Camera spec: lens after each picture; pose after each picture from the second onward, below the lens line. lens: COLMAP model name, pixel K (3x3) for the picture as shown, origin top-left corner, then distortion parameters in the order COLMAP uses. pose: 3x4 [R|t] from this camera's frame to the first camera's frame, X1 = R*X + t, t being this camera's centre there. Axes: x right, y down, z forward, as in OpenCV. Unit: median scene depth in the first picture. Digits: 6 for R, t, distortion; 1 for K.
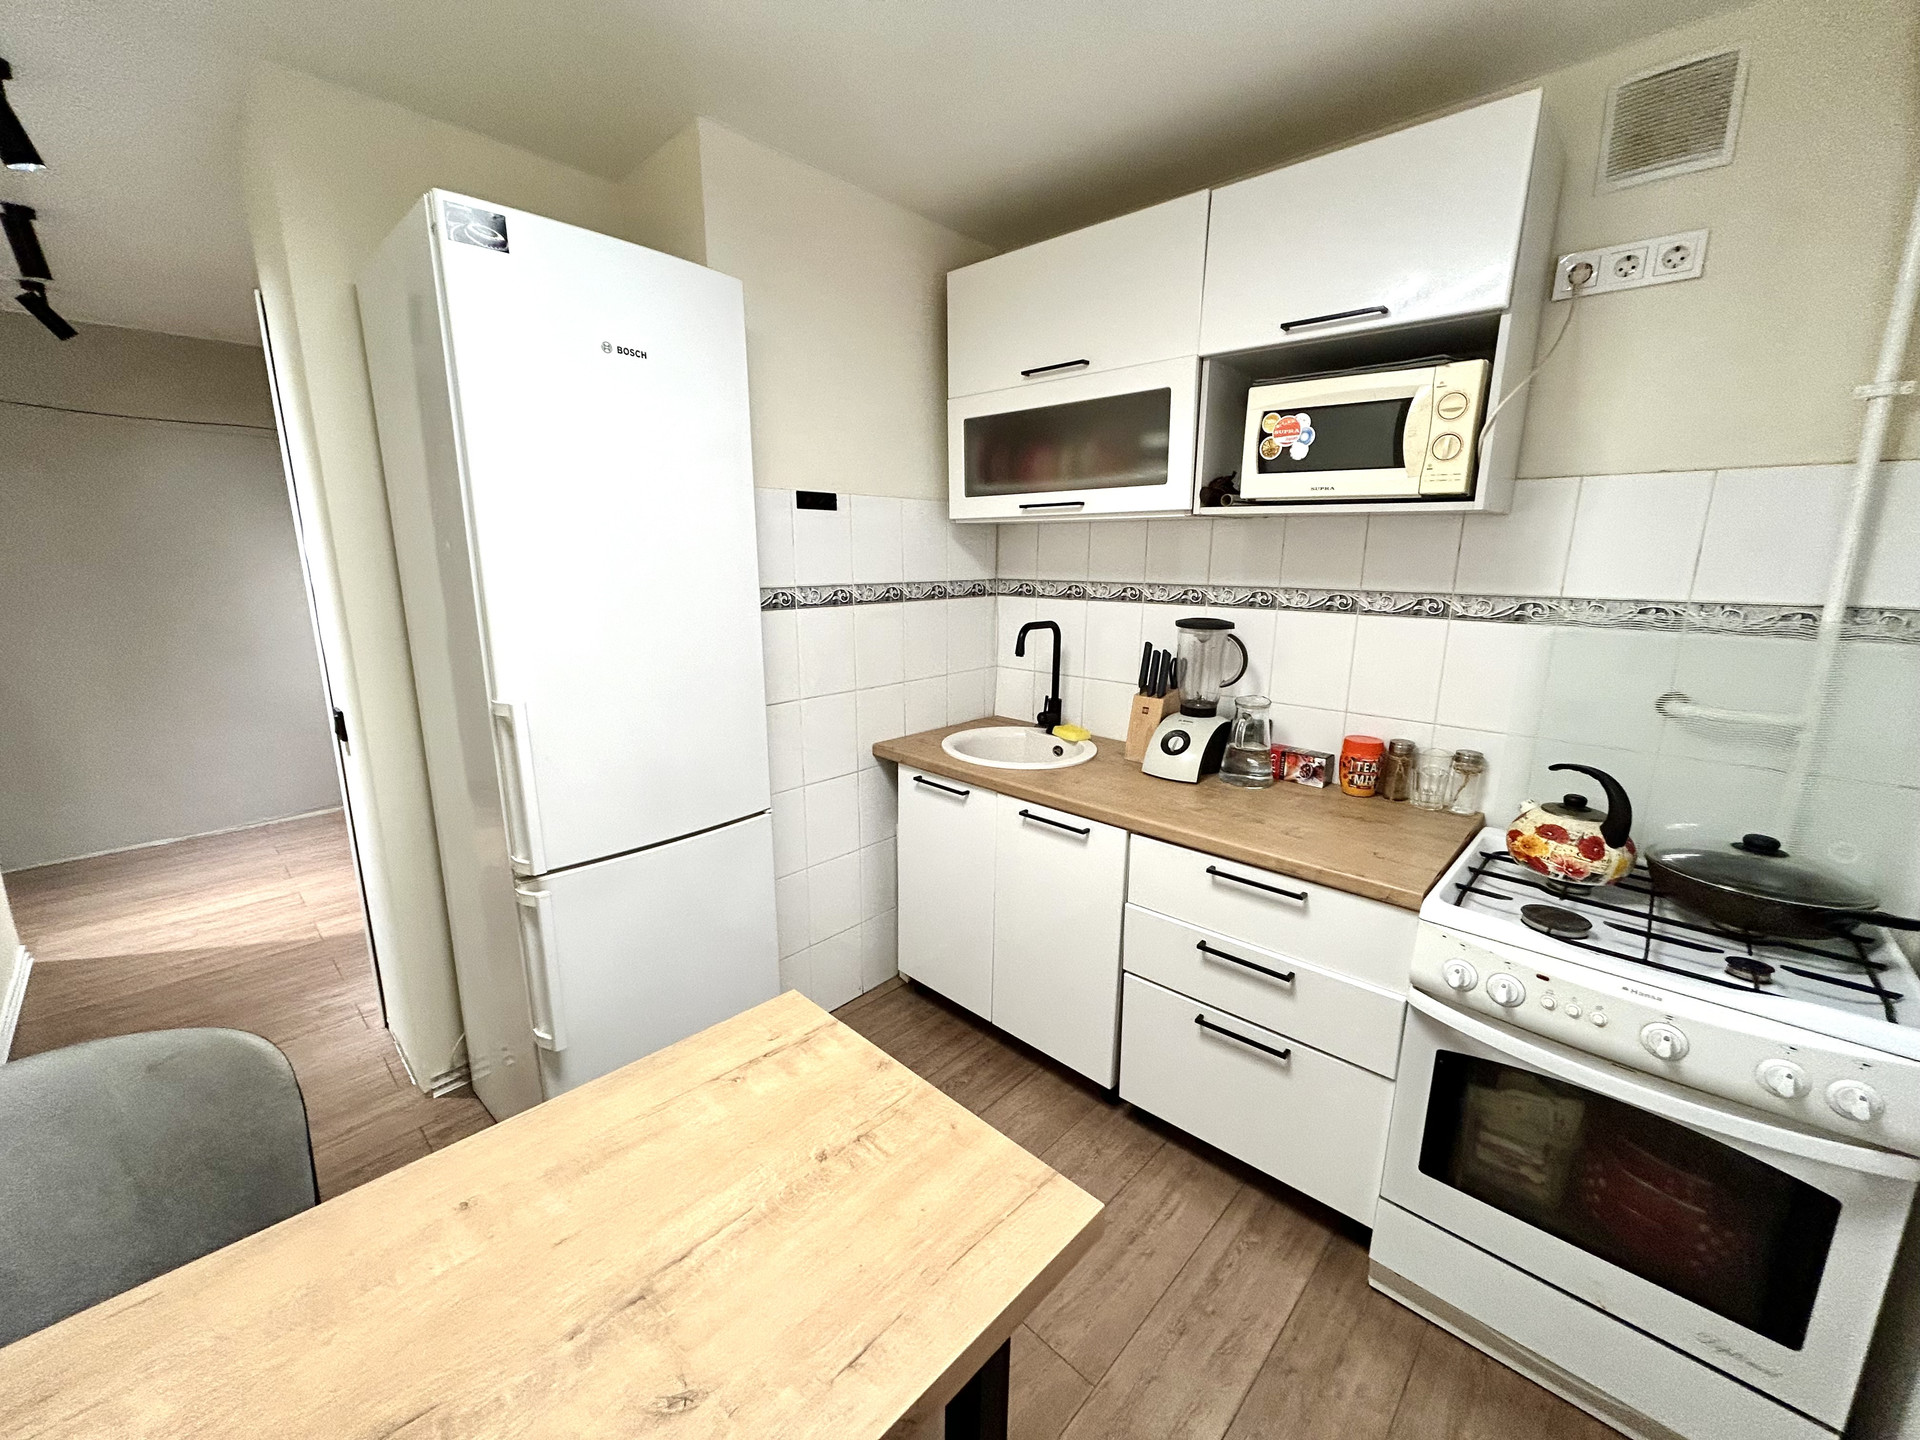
lens RADIAL K [[768.0, 0, 960.0], [0, 768.0, 720.0], [0, 0, 1]] dist [-0.002584, 0.000785]
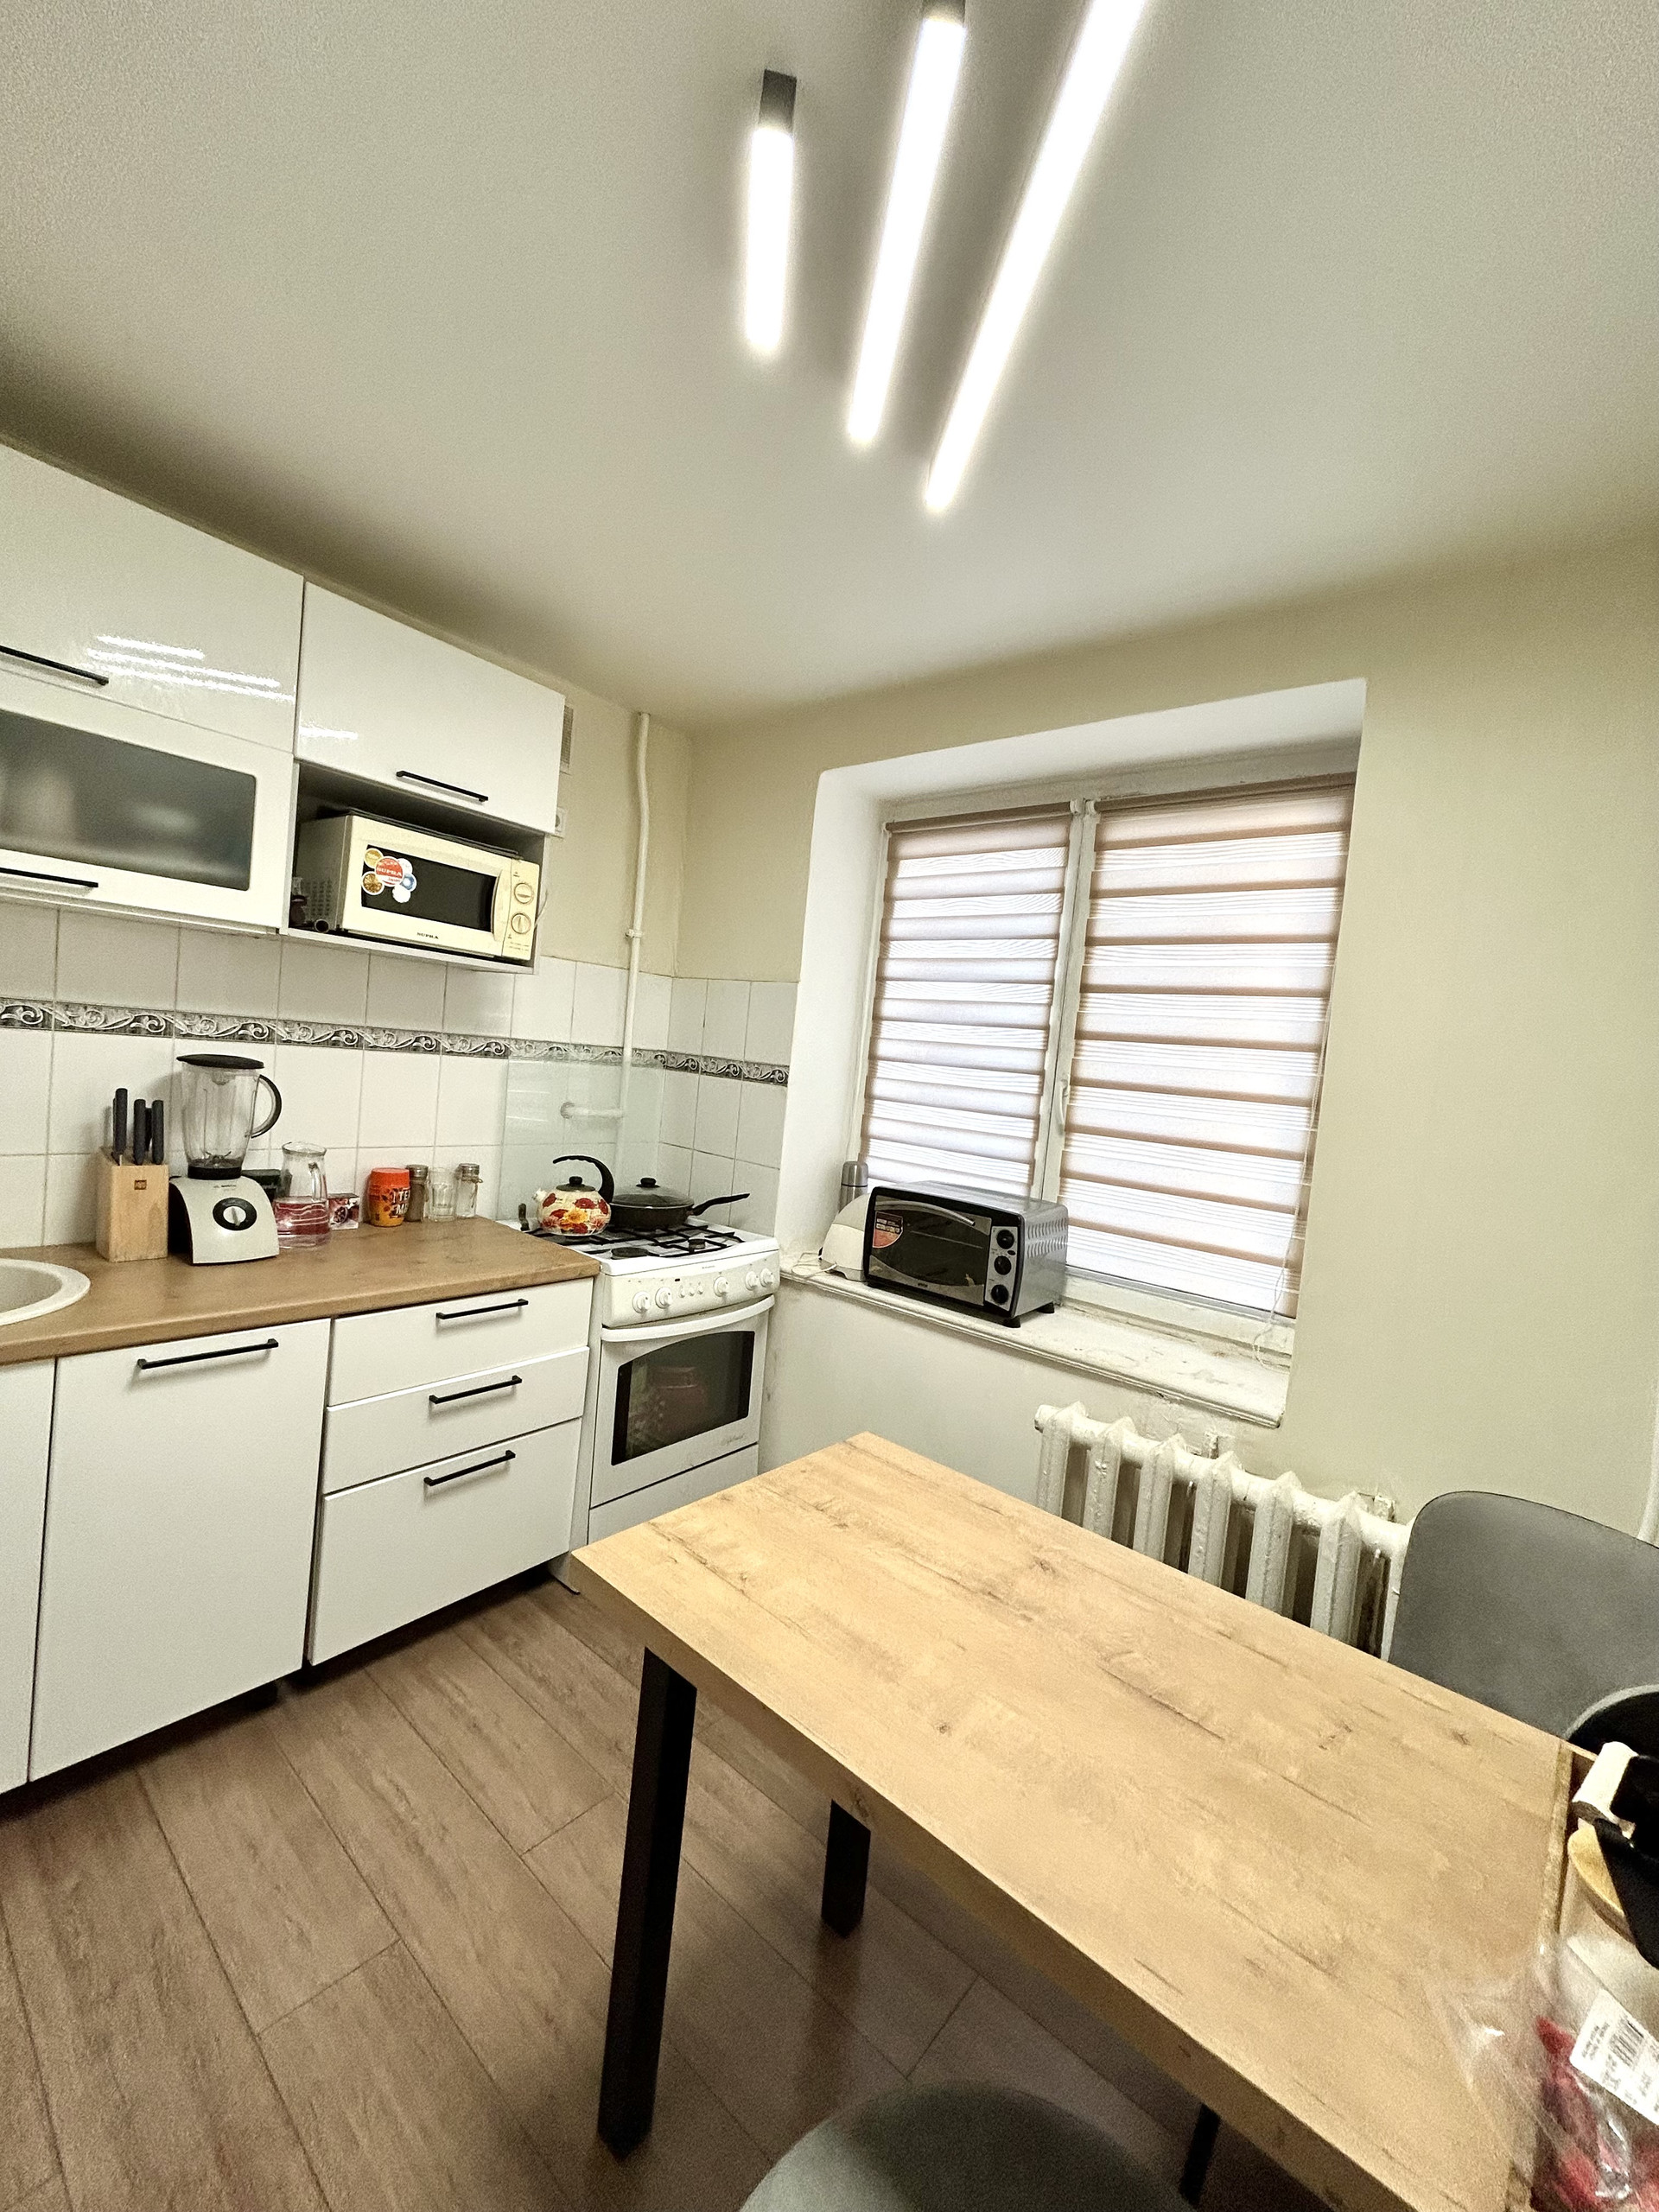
lens RADIAL K [[884.8, 0, 829.5], [0, 884.8, 1106.0], [0, 0, 1]] dist [-0.002584, 0.000785]
pose [[-0.054332, -0.072805, 0.995865, -0.782879], [0.115682, 0.990164, 0.078699, -0.098134], [-0.991799, 0.119479, -0.045375, 0.522646]]
